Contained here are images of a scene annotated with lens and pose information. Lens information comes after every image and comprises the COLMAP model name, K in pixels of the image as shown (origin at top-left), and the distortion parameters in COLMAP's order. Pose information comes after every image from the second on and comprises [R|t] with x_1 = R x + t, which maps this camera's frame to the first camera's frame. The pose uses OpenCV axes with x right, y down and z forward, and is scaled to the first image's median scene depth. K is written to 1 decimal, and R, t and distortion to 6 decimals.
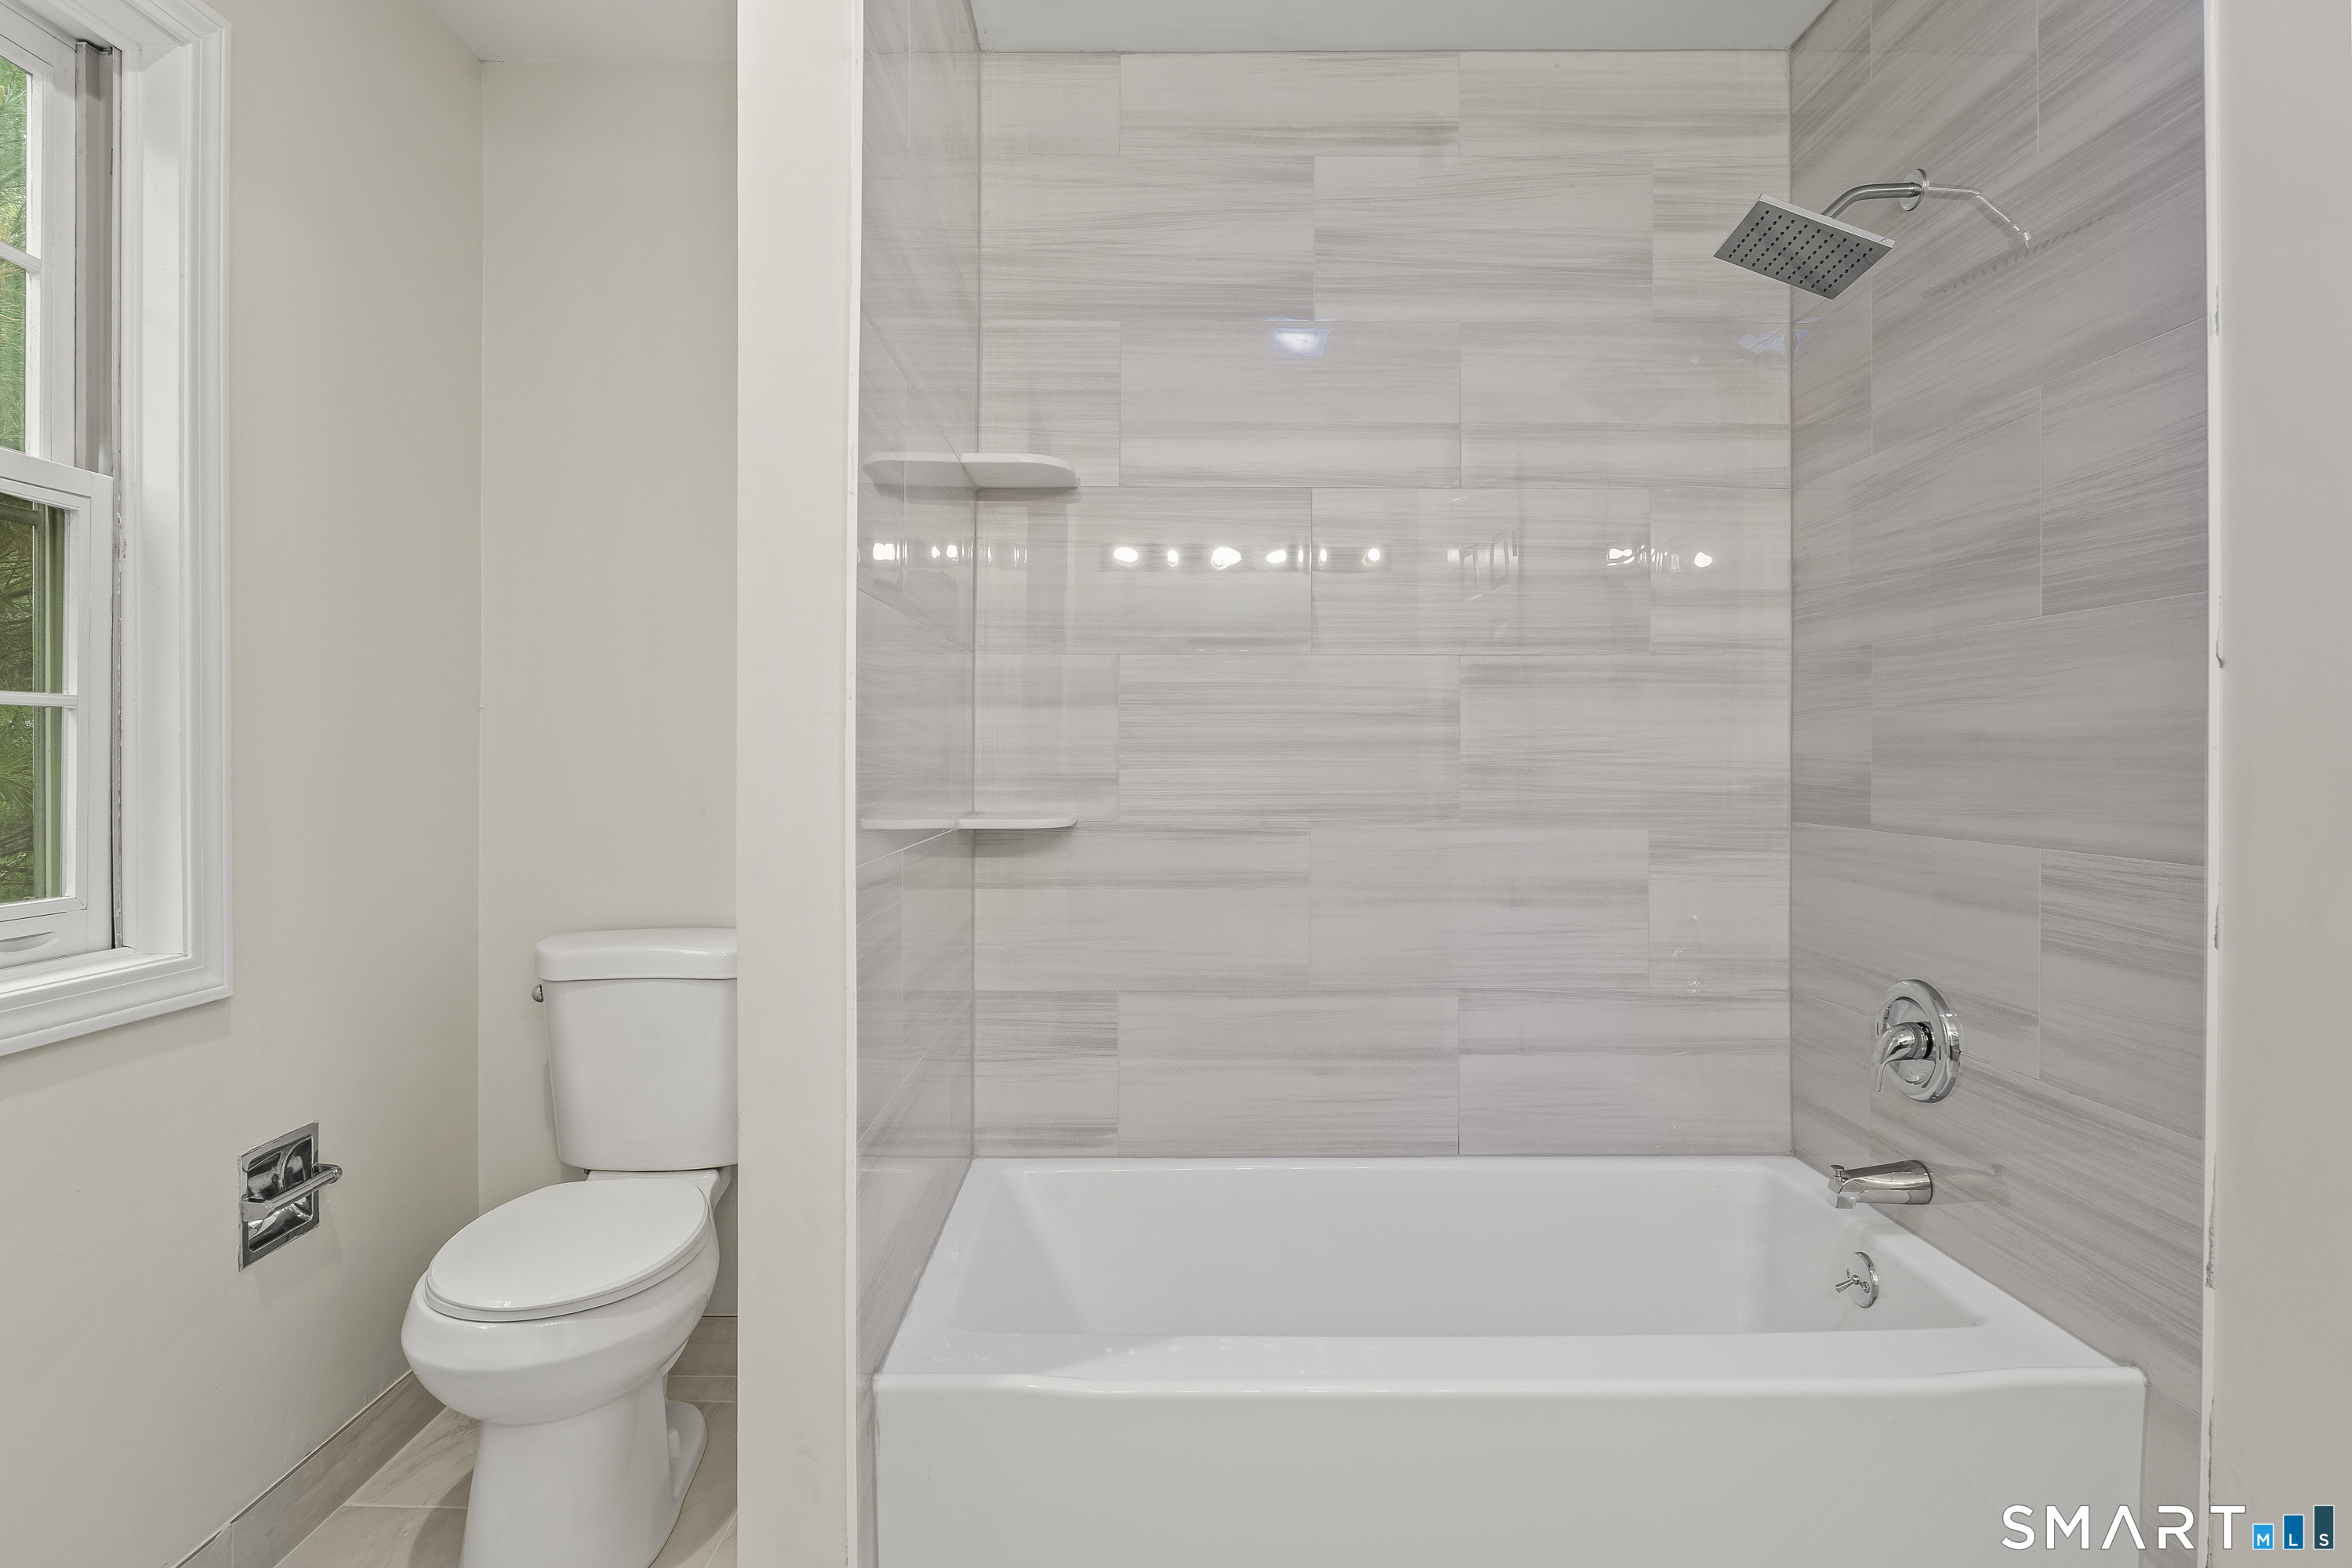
lens RADIAL K [[1177.9, 0, 1170.4], [0, 1177.9, 749.6], [0, 0, 1]] dist [-0.015951, 0.000333]
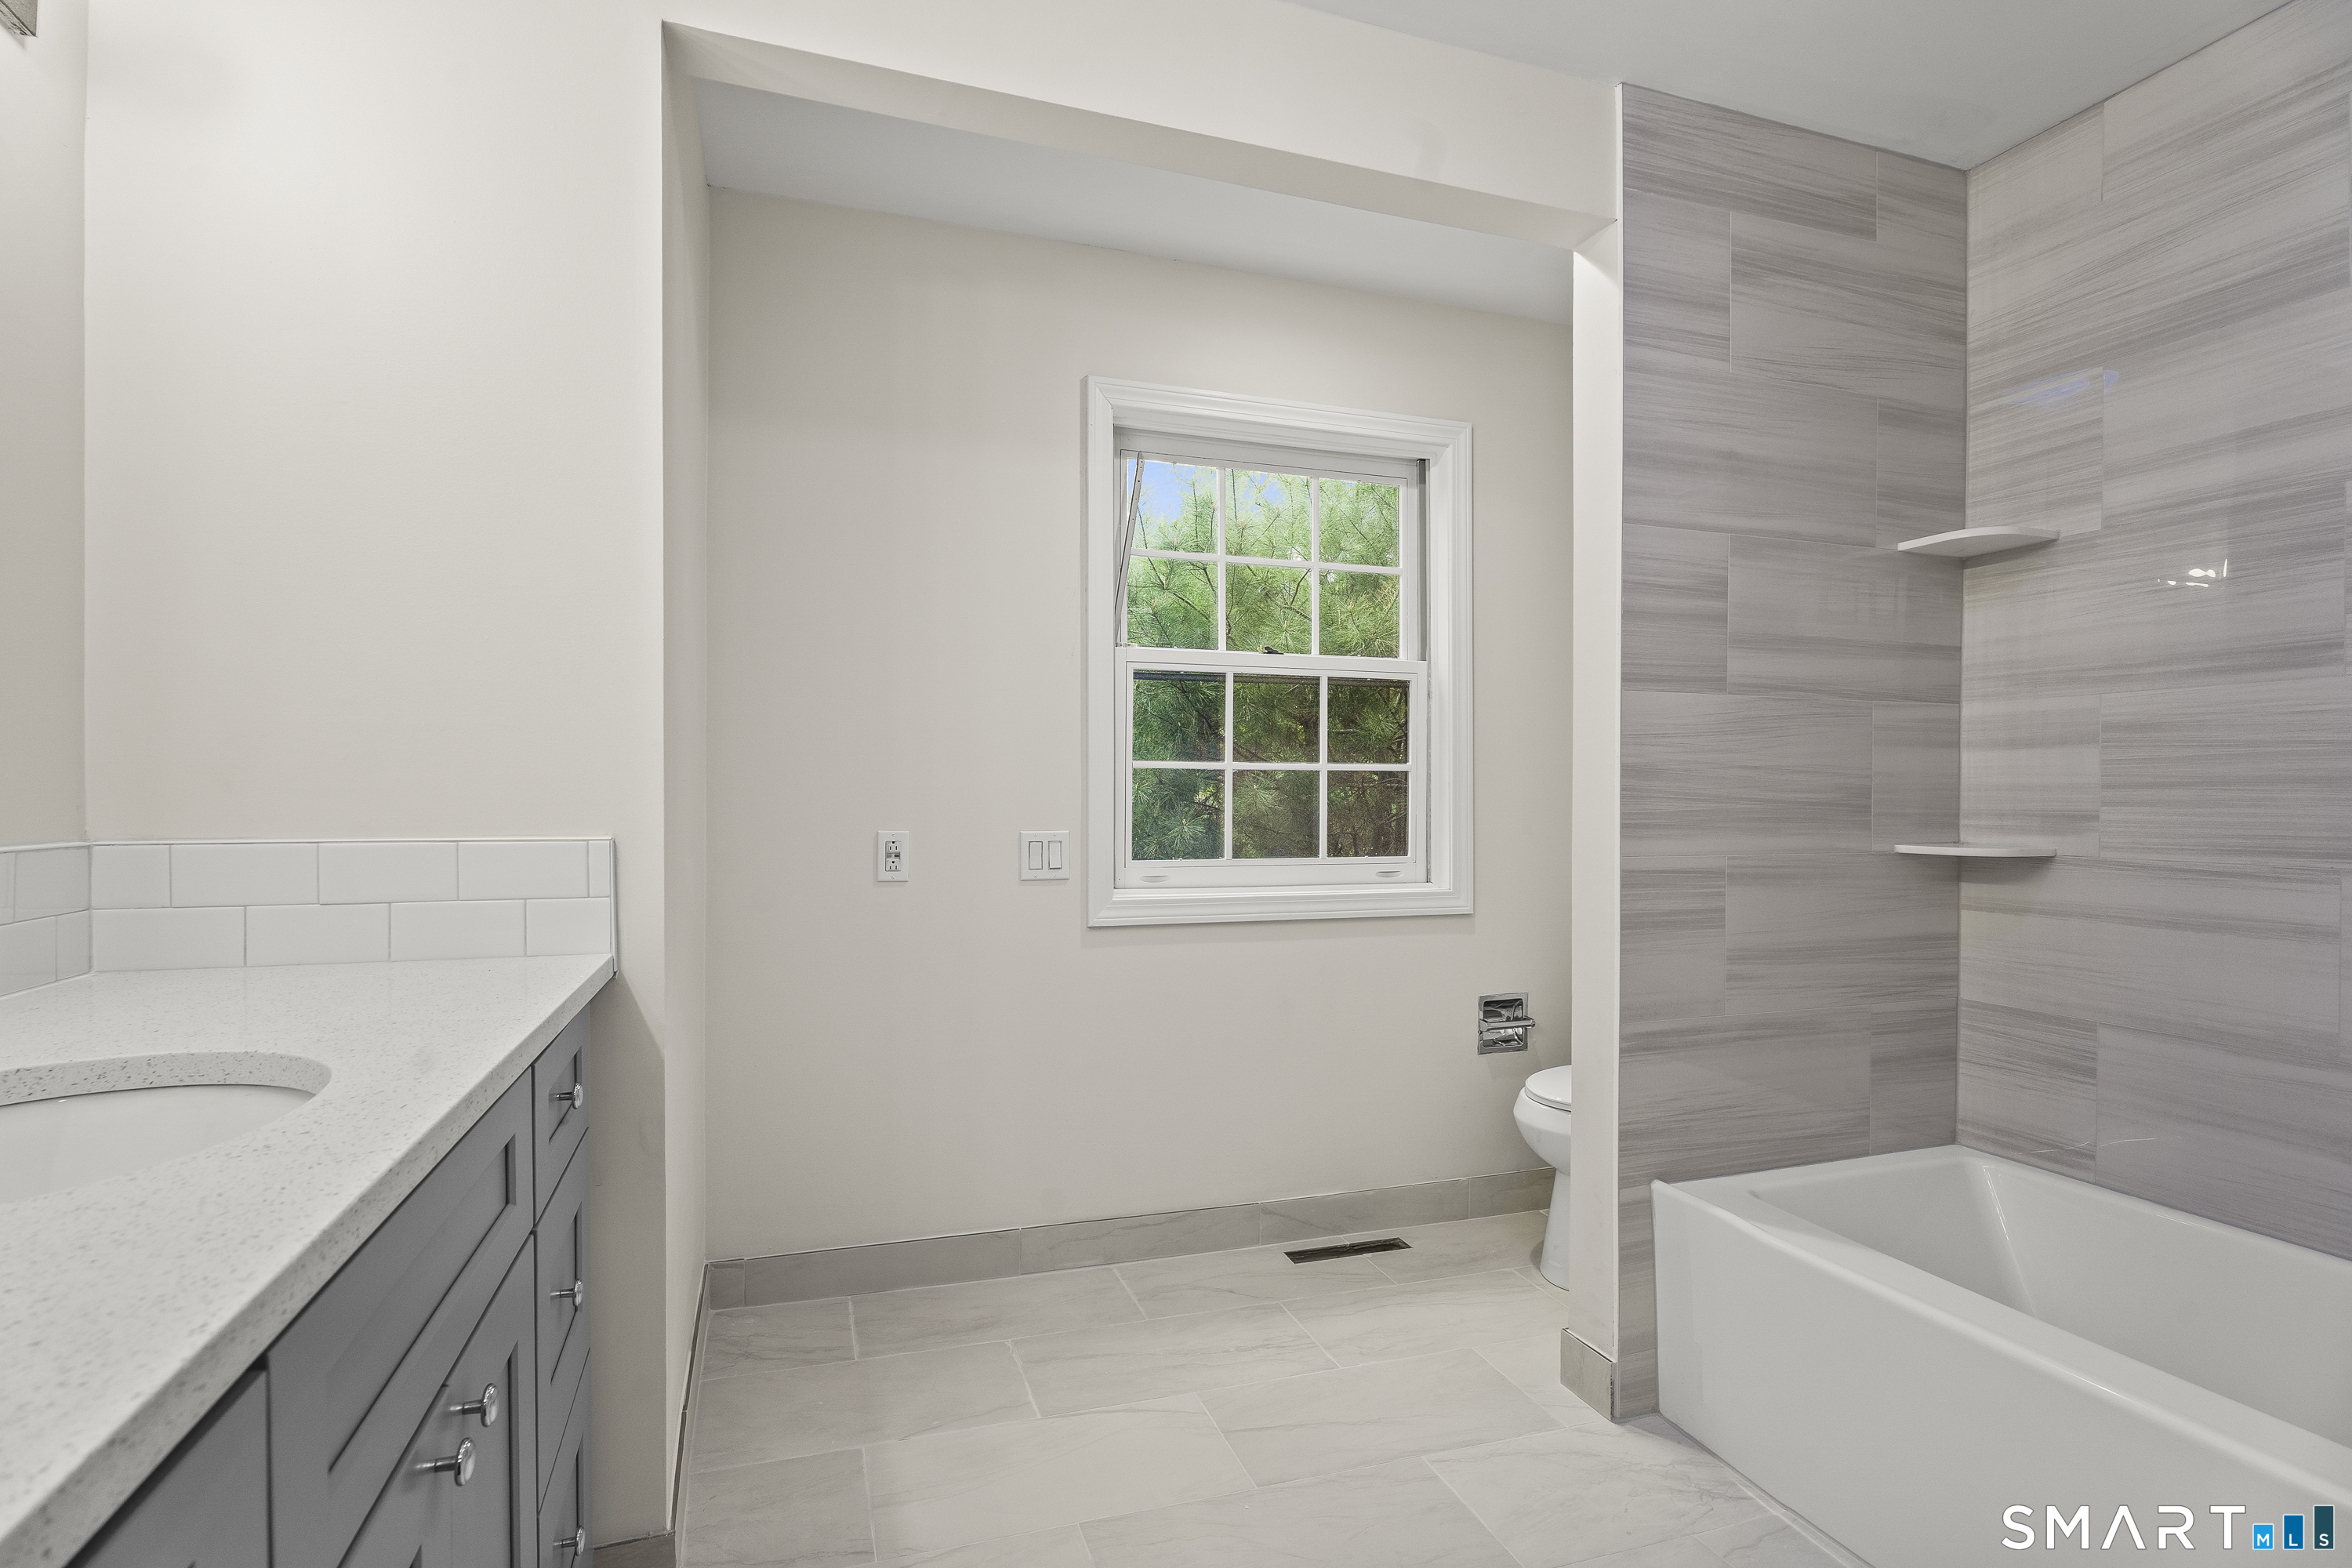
lens RADIAL K [[1162.3, 0, 1176.0], [0, 1162.3, 784.0], [0, 0, 1]] dist [0.000184, 0.000011]
pose [[0.323143, -0.008524, -0.946312, 0.656338], [0.001791, 0.999963, -0.008396, 0.004530], [0.946348, 0.001018, 0.323147, -0.086362]]
